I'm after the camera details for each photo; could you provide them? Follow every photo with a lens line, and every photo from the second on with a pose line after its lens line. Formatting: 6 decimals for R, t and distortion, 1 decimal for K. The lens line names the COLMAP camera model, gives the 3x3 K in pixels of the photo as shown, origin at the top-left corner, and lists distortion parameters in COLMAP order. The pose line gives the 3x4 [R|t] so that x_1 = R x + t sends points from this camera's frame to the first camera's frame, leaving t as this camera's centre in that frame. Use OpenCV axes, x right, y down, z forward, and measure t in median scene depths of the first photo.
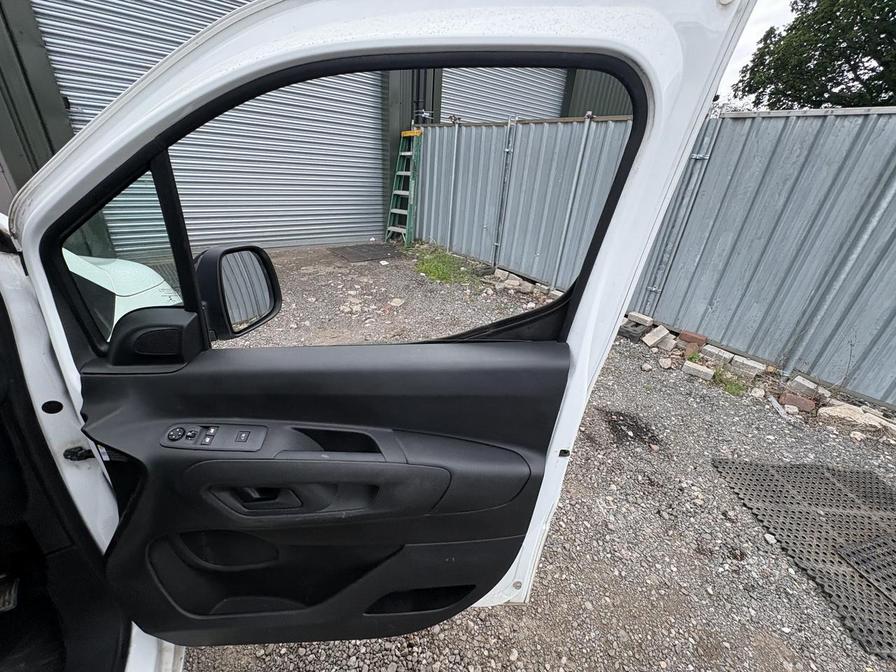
lens RADIAL K [[357.3, 0, 450.3], [0, 357.3, 339.1], [0, 0, 1]] dist [0.000273, 0.000813]
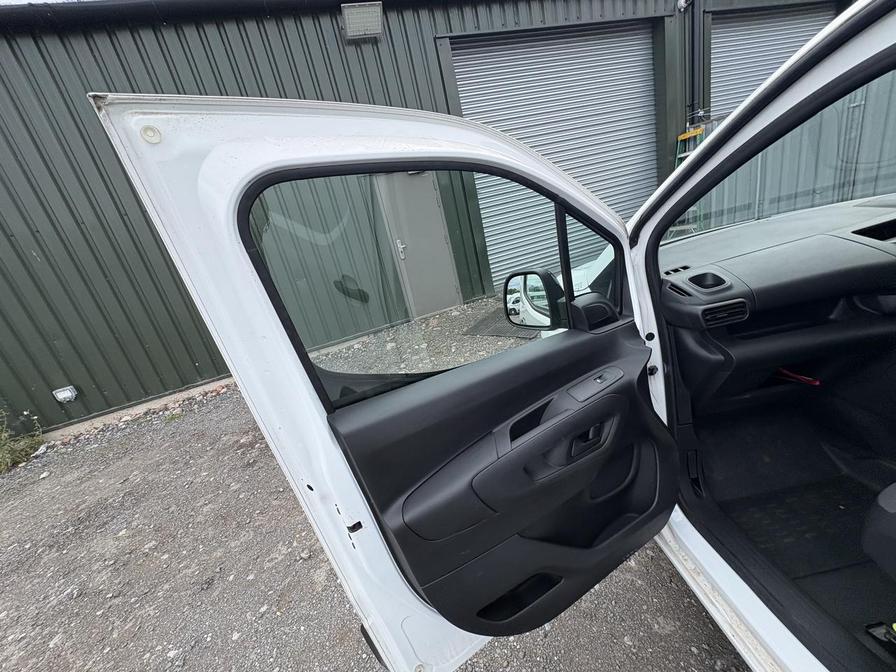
lens RADIAL K [[357.3, 0, 450.3], [0, 357.3, 339.1], [0, 0, 1]] dist [0.000273, 0.000813]
pose [[0.903441, -0.146424, -0.402932, -0.398756], [0.109221, 0.987464, -0.113951, 0.063203], [0.414566, 0.058940, 0.908109, -0.212211]]
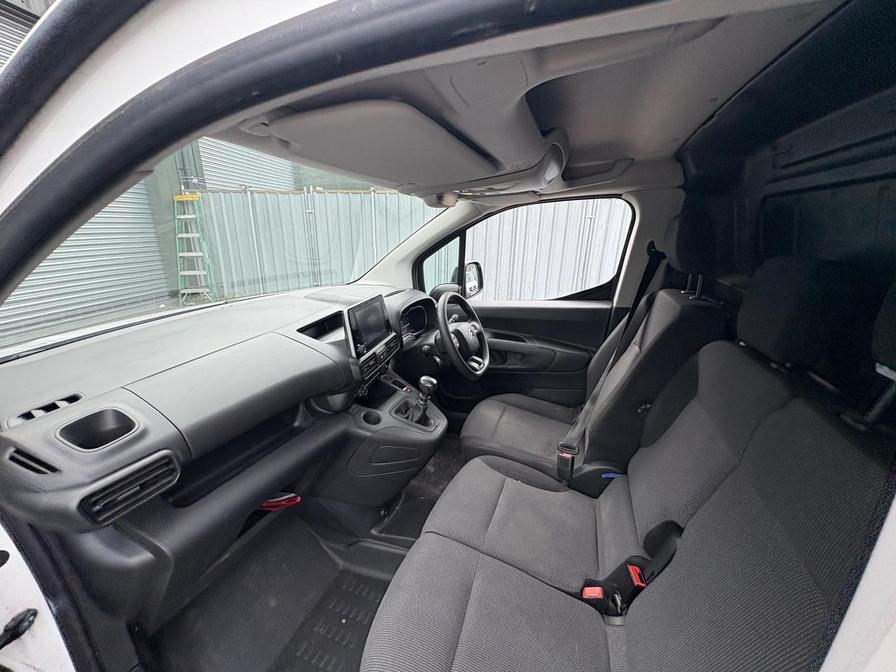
lens RADIAL K [[358.4, 0, 443.4], [0, 358.4, 336.4], [0, 0, 1]] dist [0.000248, -0.000396]
pose [[0.715999, -0.263834, 0.646326, -0.337567], [0.339764, 0.940481, 0.007519, 0.034494], [-0.609841, 0.214214, 0.763024, -0.135227]]
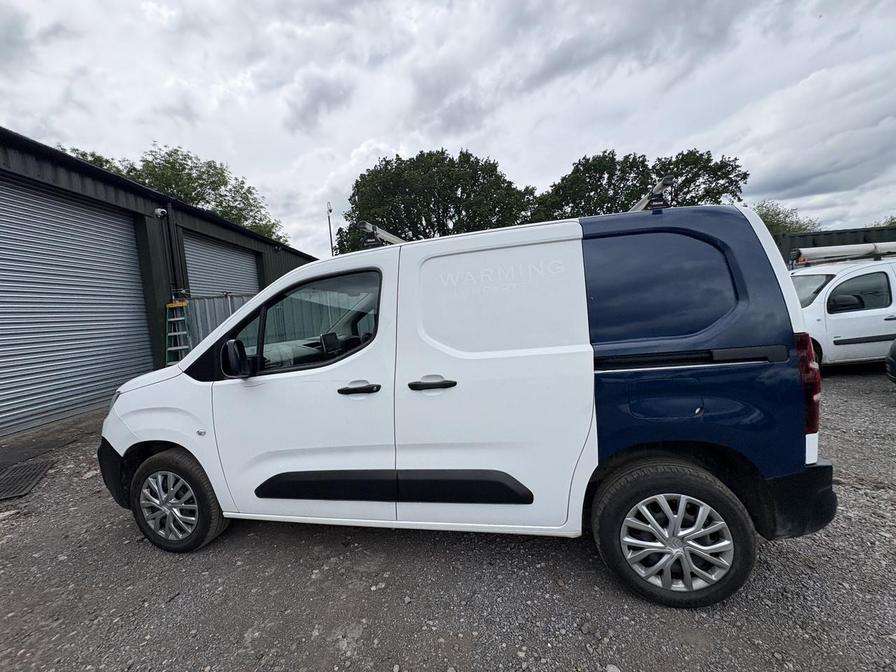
lens RADIAL K [[358.4, 0, 447.7], [0, 358.4, 334.3], [0, 0, 1]] dist [-0.001638, -0.000066]
pose [[0.606649, -0.169785, 0.776627, -0.519741], [0.448430, 0.879751, -0.157954, 0.155373], [-0.656420, 0.444086, 0.609837, -0.370731]]
